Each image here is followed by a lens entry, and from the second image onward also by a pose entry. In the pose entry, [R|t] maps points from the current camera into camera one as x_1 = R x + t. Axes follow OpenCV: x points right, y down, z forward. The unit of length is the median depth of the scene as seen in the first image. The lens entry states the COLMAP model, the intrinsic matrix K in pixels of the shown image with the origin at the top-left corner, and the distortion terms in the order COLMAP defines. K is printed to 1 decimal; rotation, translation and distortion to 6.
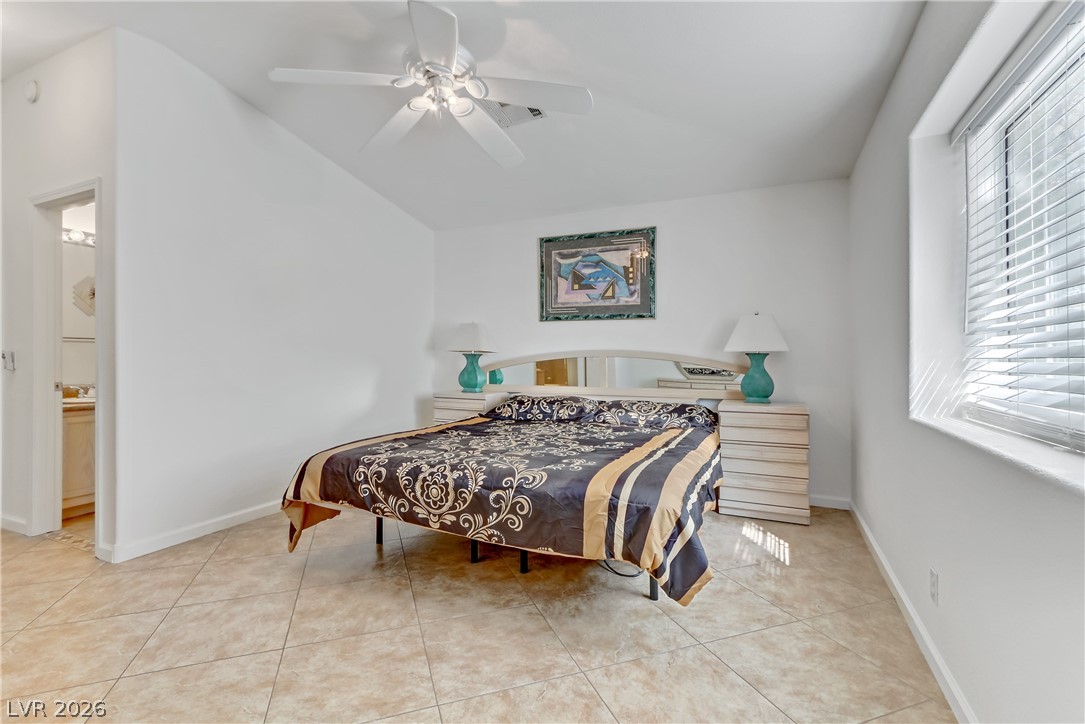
lens RADIAL K [[488.6, 0, 535.5], [0, 488.6, 357.5], [0, 0, 1]] dist [-0.004150, 0.006174]
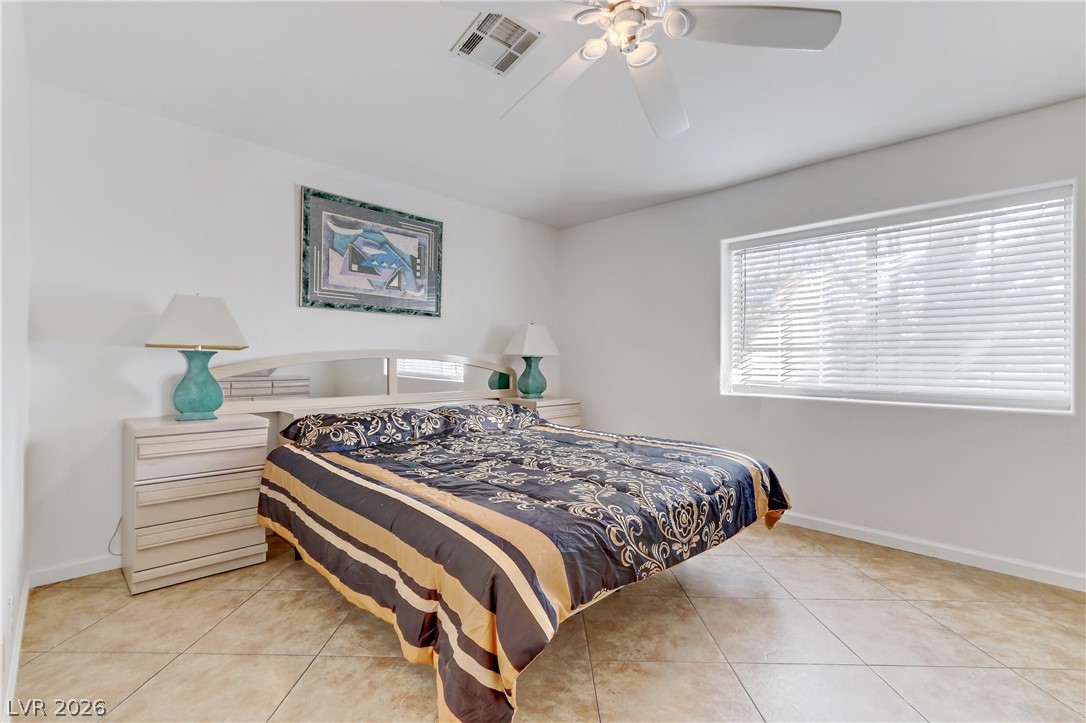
lens RADIAL K [[489.0, 0, 536.0], [0, 489.0, 357.0], [0, 0, 1]] dist [-0.004150, 0.006174]
pose [[0.354554, 0.008568, 0.934996, -0.563547], [-0.007643, 0.999951, -0.006265, -0.000133], [-0.935004, -0.004925, 0.354602, 0.478553]]
